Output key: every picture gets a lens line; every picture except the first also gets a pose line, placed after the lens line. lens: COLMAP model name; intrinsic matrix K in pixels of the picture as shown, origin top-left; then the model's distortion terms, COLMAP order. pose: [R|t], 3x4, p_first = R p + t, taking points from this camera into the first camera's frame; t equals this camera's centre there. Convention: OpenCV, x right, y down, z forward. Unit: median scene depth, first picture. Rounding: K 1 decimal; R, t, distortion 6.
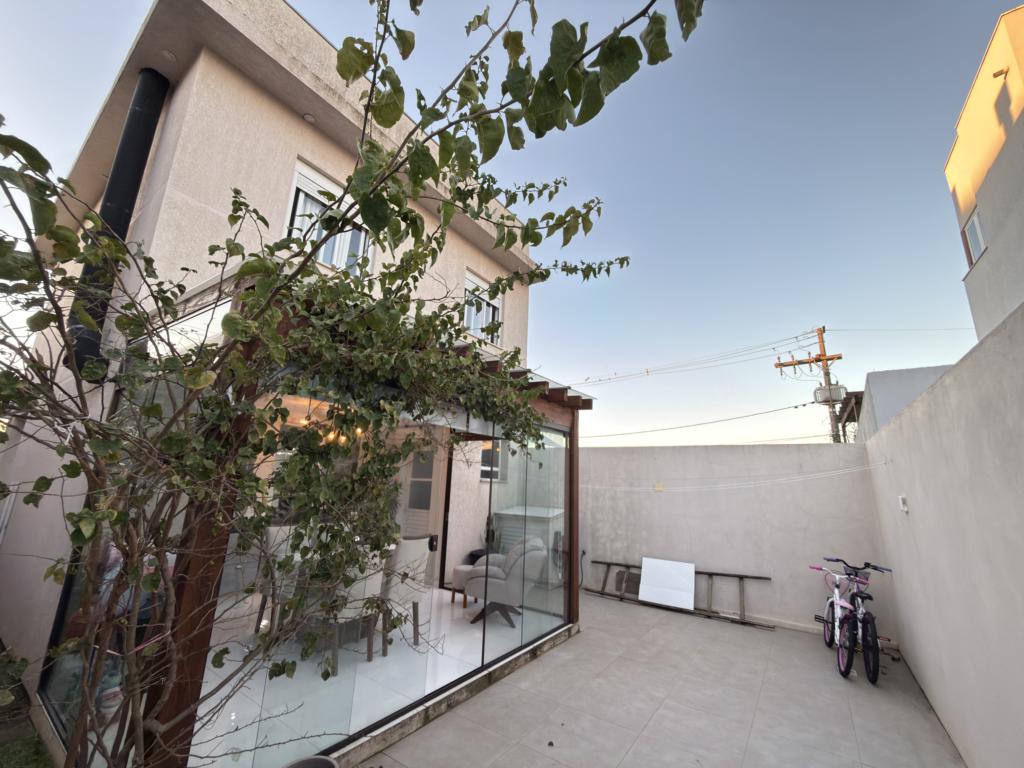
lens RADIAL K [[407.3, 0, 515.8], [0, 407.3, 388.7], [0, 0, 1]] dist [-0.000193, -0.000178]
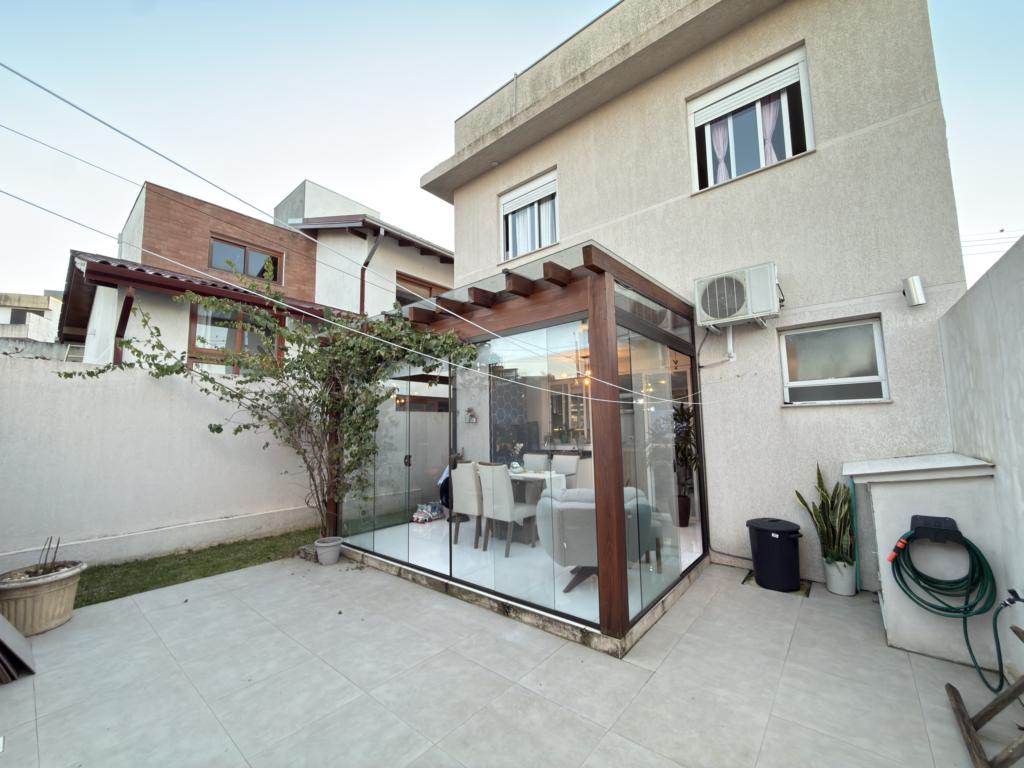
lens RADIAL K [[407.3, 0, 513.3], [0, 407.3, 382.9], [0, 0, 1]] dist [-0.000193, -0.000178]
pose [[-0.087176, -0.141972, -0.986025, 1.045285], [0.244230, 0.956540, -0.159319, 0.383145], [0.965791, -0.254705, -0.048713, 1.315377]]
